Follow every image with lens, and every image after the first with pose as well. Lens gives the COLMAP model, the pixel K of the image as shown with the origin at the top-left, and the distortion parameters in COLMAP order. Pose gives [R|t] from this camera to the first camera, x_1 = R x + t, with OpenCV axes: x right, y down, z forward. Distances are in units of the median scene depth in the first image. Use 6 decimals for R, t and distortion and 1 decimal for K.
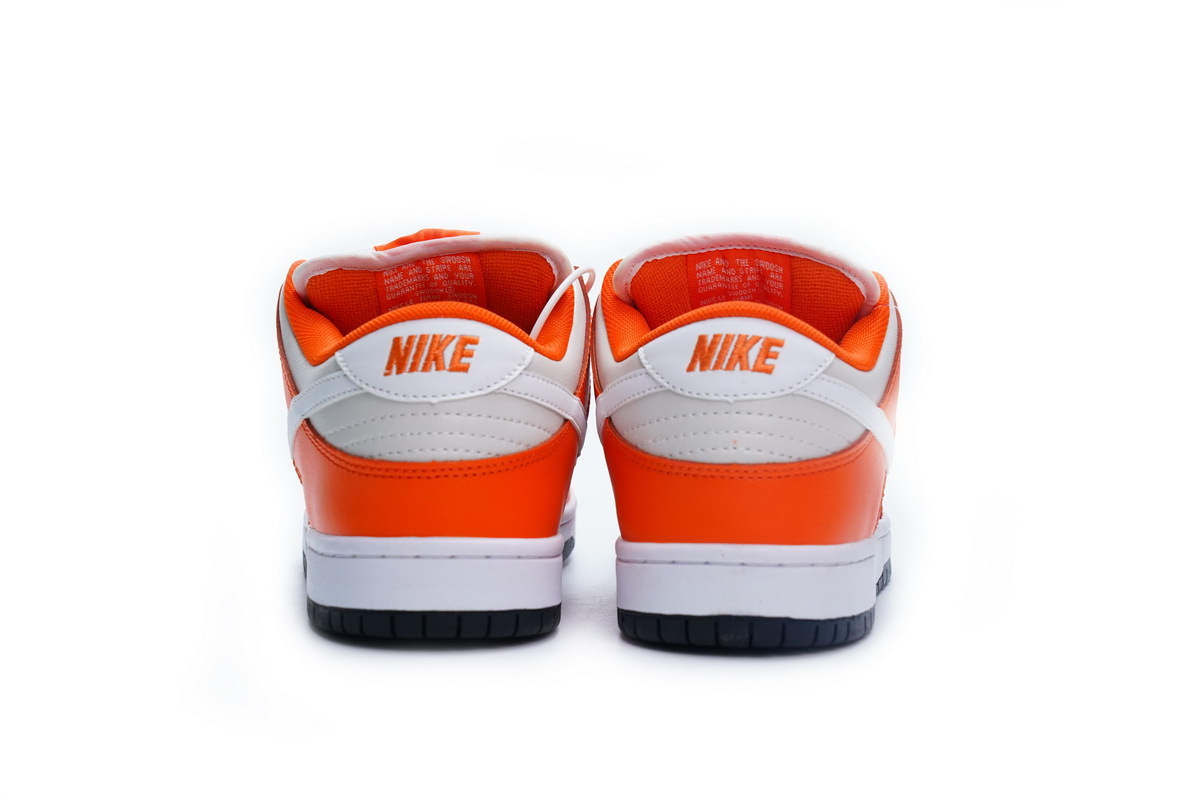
lens RADIAL K [[2277.0, 0, 587.9], [0, 2277.0, 397.0], [0, 0, 1]] dist [0.208082, 0.000000]
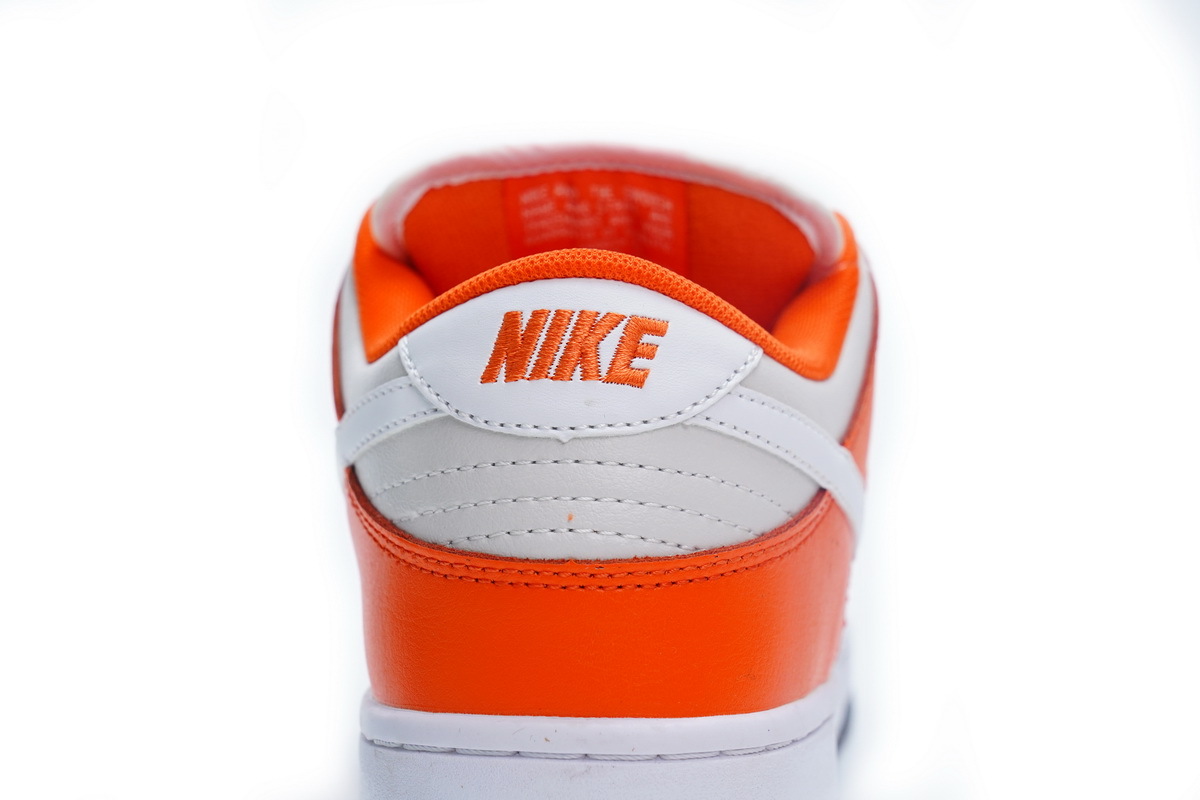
lens RADIAL K [[2277.0, 0, 604.9], [0, 2277.0, 401.4], [0, 0, 1]] dist [0.208082, 0.000000]
pose [[0.999304, -0.001117, 0.037296, 0.051739], [0.001336, 0.999982, -0.005846, -0.003606], [-0.037289, 0.005891, 0.999287, 0.472345]]
